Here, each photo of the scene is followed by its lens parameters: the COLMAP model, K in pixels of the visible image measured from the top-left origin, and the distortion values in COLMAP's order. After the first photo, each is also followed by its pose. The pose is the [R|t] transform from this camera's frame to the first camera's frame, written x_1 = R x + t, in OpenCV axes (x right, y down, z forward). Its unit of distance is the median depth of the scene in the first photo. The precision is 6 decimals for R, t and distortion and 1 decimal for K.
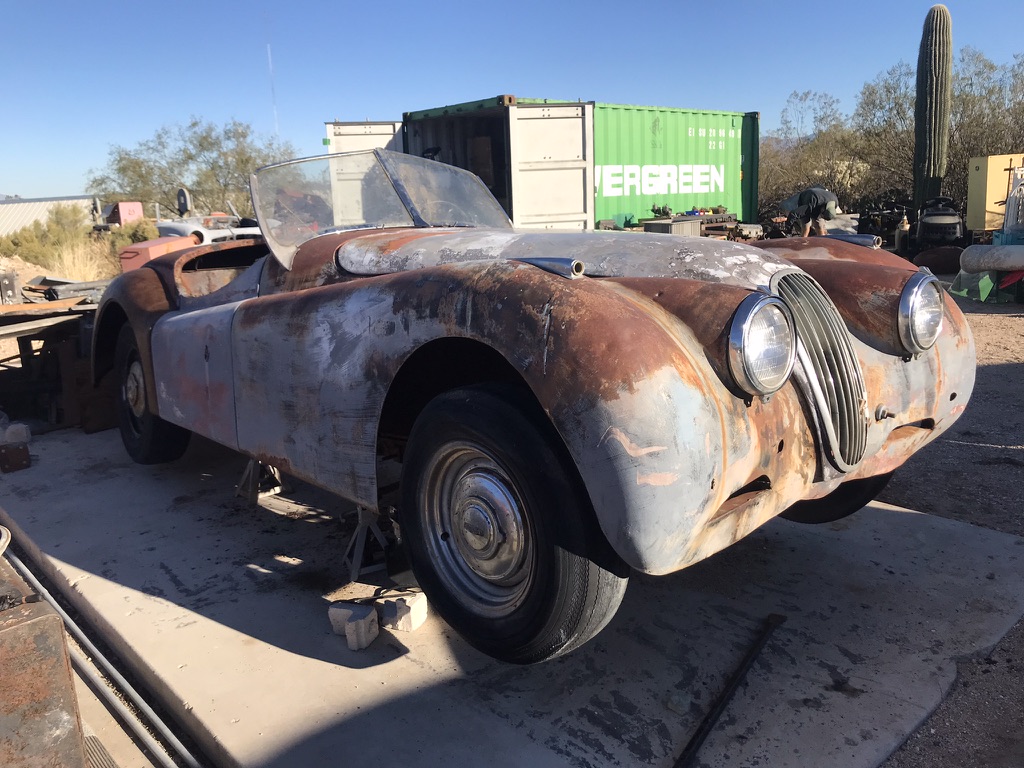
lens RADIAL K [[843.8, 0, 499.2], [0, 843.8, 352.7], [0, 0, 1]] dist [0.039880, -0.053948]
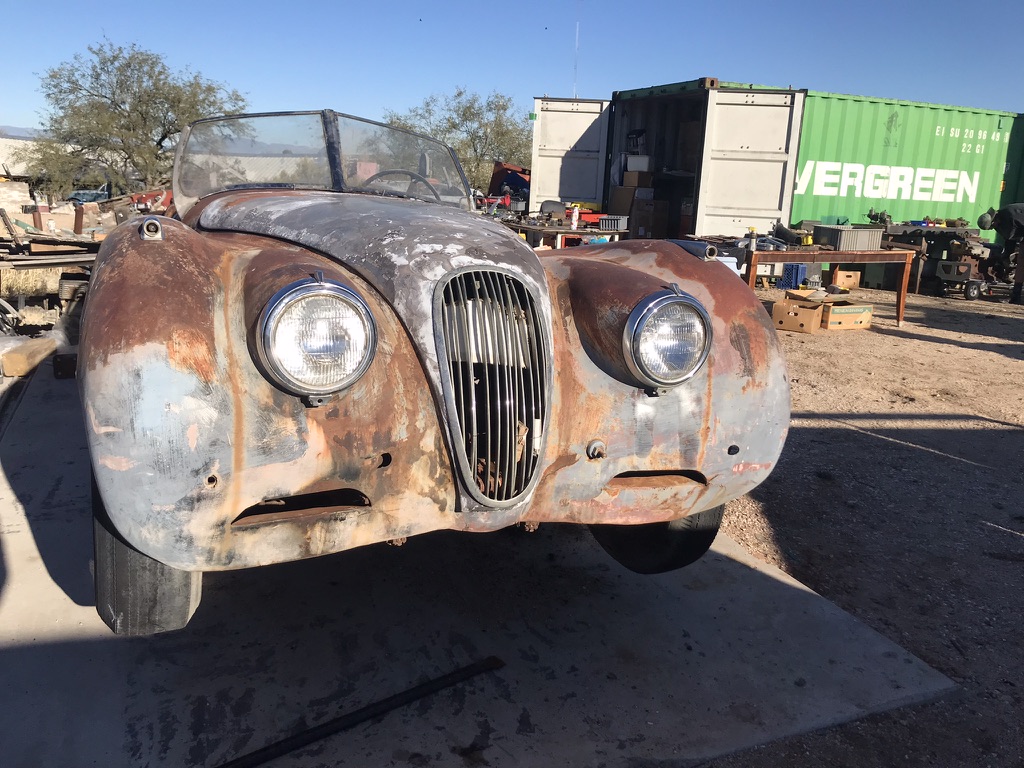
lens RADIAL K [[839.6, 0, 515.1], [0, 839.6, 352.9], [0, 0, 1]] dist [0.050319, -0.041028]
pose [[0.944694, 0.147577, -0.292873, 0.113788], [-0.141561, 0.989049, 0.041755, -0.009062], [0.295828, 0.002013, 0.955239, 0.033735]]
